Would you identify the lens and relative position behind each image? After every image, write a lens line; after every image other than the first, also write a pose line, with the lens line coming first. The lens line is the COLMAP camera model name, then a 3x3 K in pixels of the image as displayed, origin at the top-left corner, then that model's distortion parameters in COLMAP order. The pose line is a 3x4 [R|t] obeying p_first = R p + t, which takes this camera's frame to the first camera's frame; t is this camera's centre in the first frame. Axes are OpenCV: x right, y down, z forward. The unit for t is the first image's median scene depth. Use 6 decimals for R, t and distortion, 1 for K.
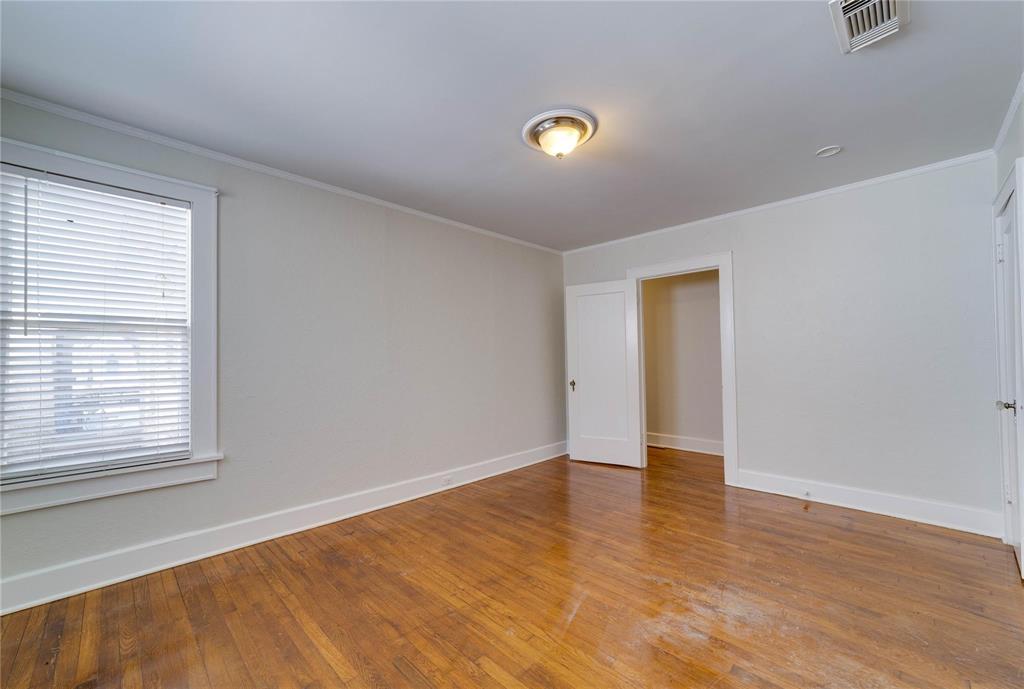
lens RADIAL K [[400.9, 0, 507.9], [0, 400.9, 350.7], [0, 0, 1]] dist [-0.004385, 0.002916]
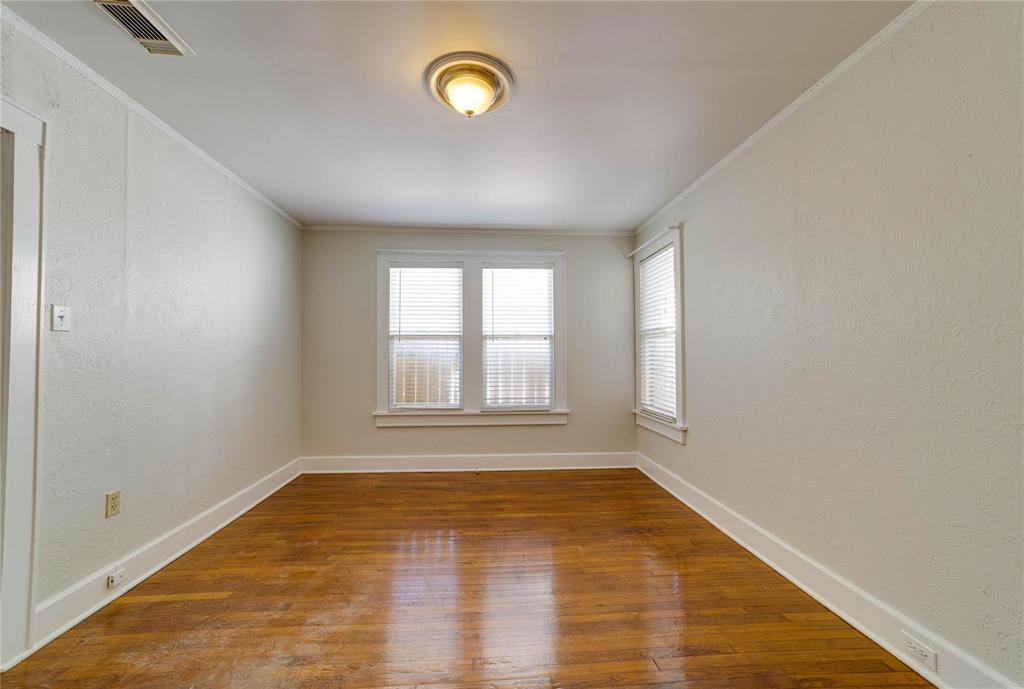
lens RADIAL K [[400.9, 0, 510.7], [0, 400.9, 344.7], [0, 0, 1]] dist [-0.004385, 0.002916]
pose [[-0.649973, -0.009757, -0.759895, 0.905779], [0.030022, 0.998807, -0.038504, 0.034655], [0.759364, -0.047840, -0.648905, 2.013039]]
